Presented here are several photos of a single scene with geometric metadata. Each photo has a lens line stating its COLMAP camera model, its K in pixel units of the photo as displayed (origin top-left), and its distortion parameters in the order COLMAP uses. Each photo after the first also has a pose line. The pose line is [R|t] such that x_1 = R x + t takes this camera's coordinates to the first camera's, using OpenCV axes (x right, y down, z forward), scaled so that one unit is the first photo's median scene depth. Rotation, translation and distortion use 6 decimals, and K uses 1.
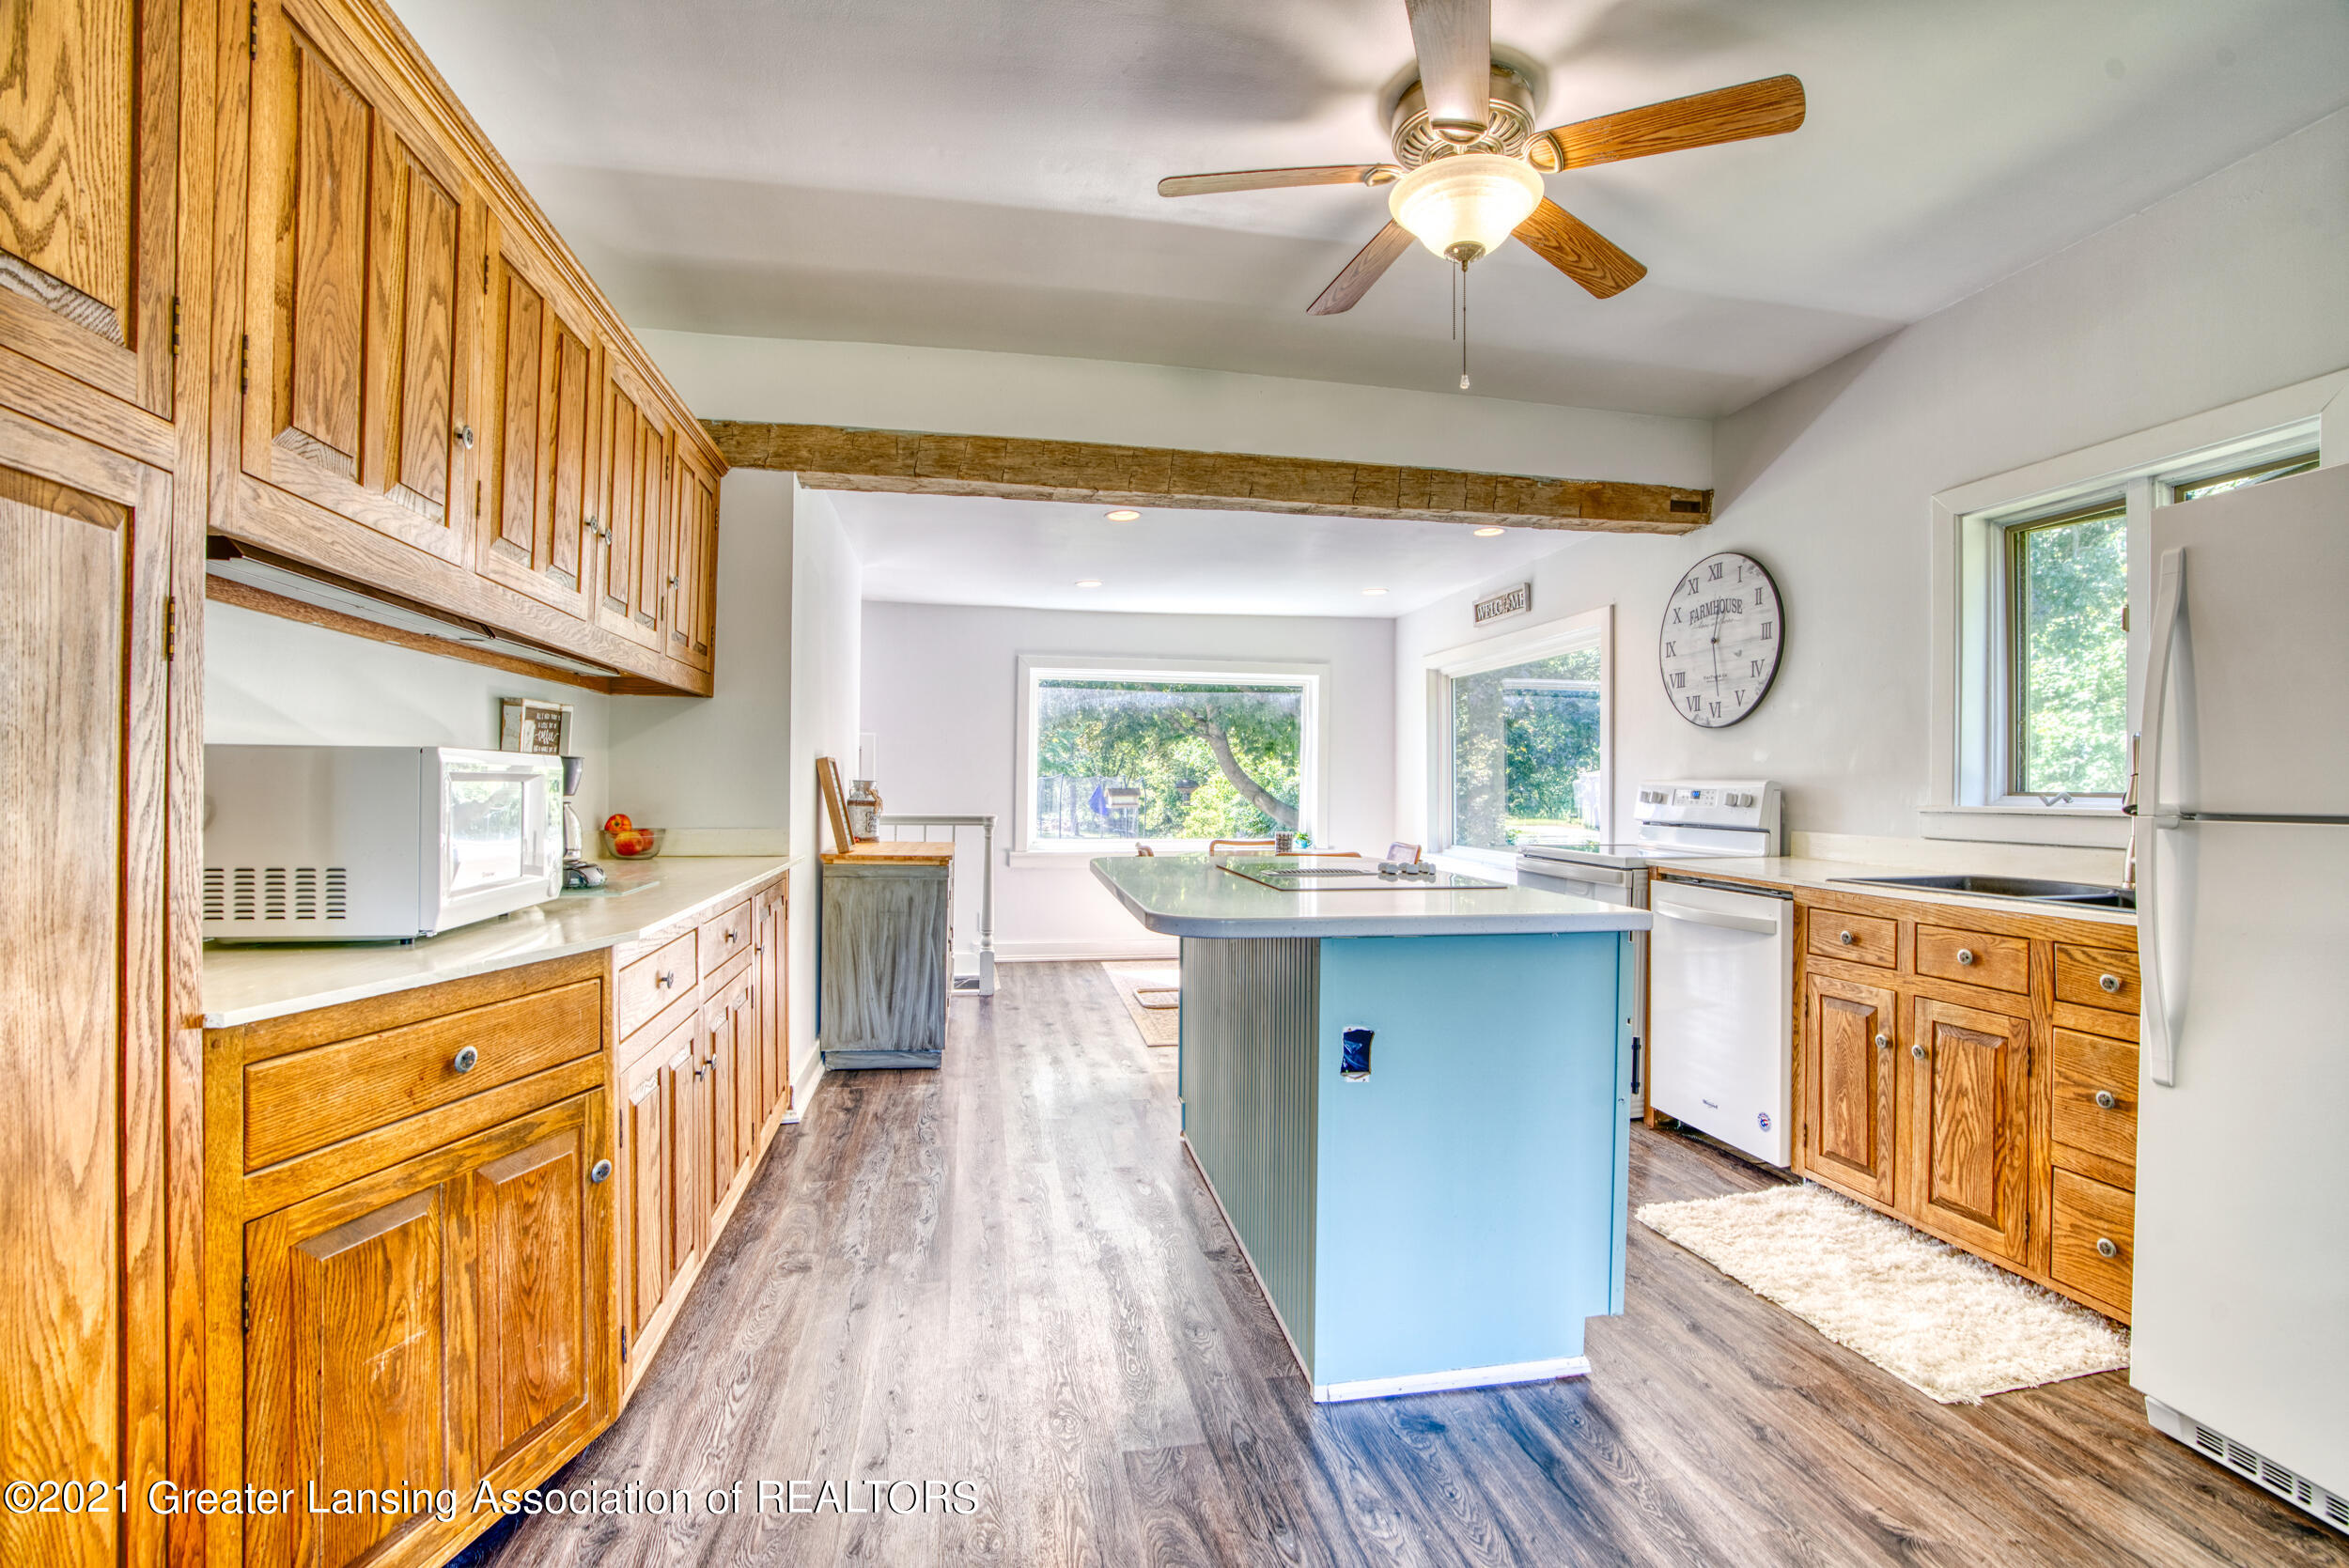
lens RADIAL K [[1072.7, 0, 1174.5], [0, 1072.7, 784.0], [0, 0, 1]] dist [-0.046478, 0.017763]
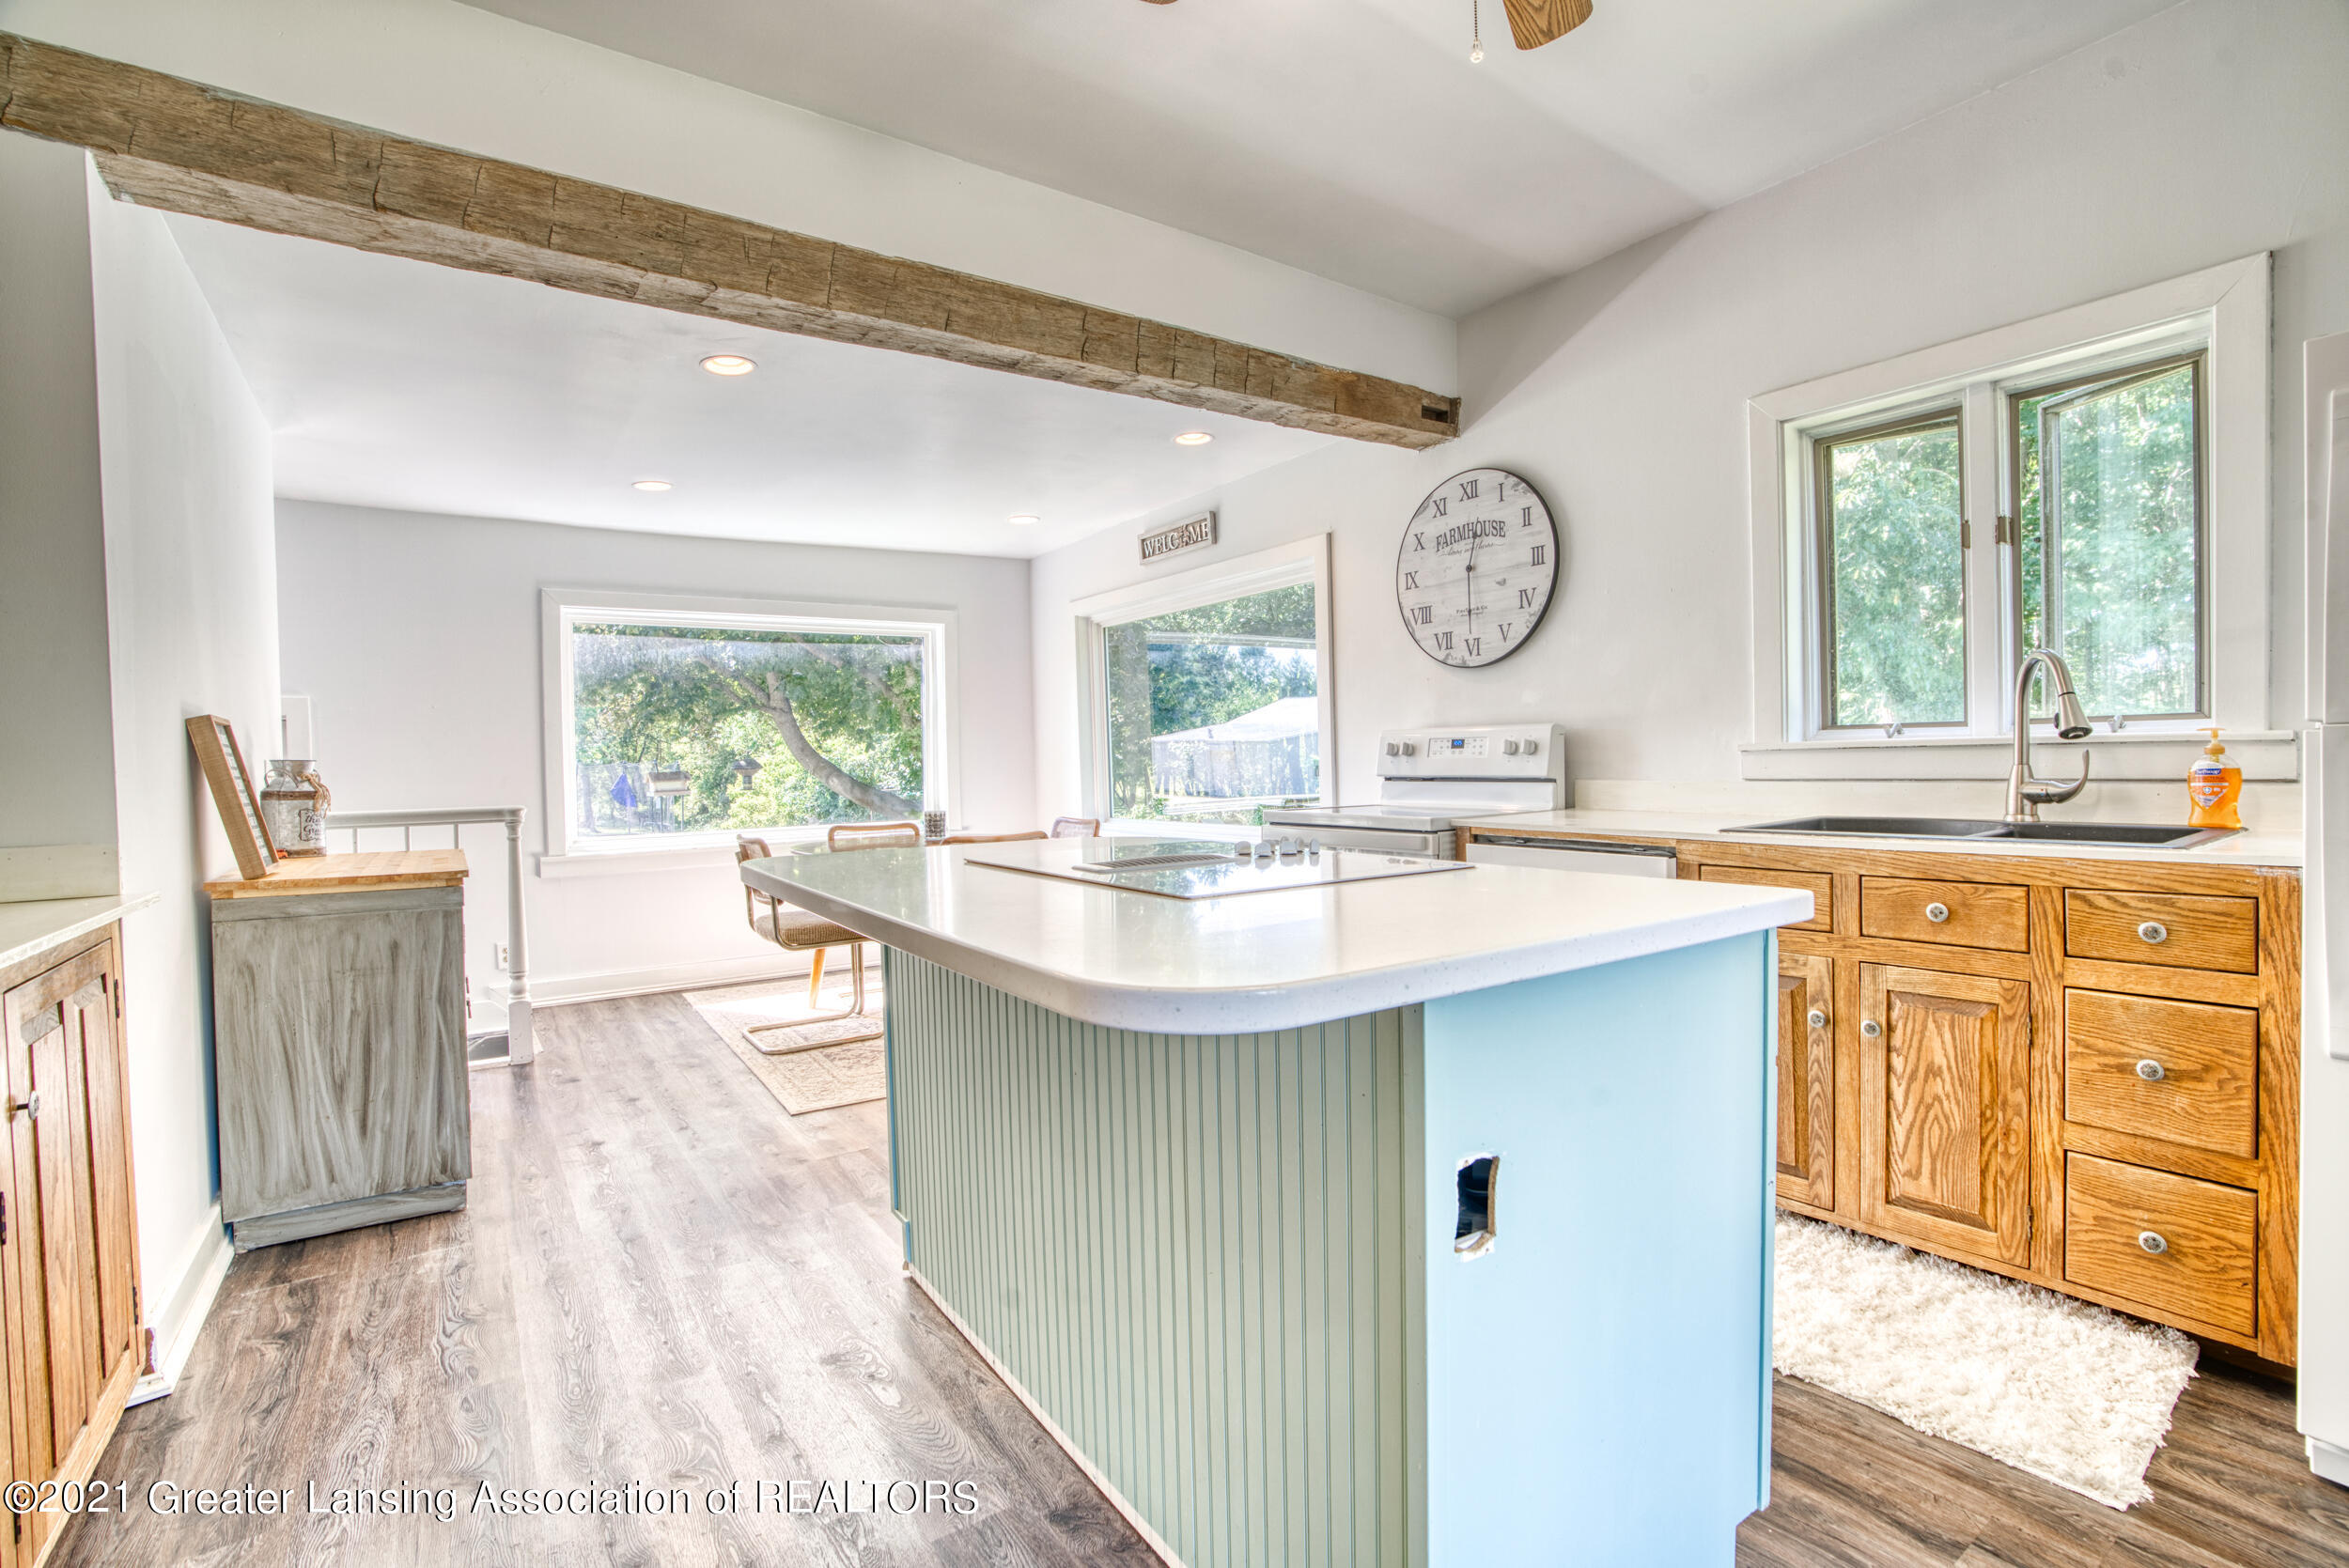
lens RADIAL K [[1116.0, 0, 1214.2], [0, 1116.0, 784.5], [0, 0, 1]] dist [-0.066171, 0.028153]
pose [[0.911348, -0.038520, 0.409831, -0.078020], [0.029290, 0.999157, 0.028778, 0.012724], [-0.410594, -0.014223, 0.911707, 0.273559]]
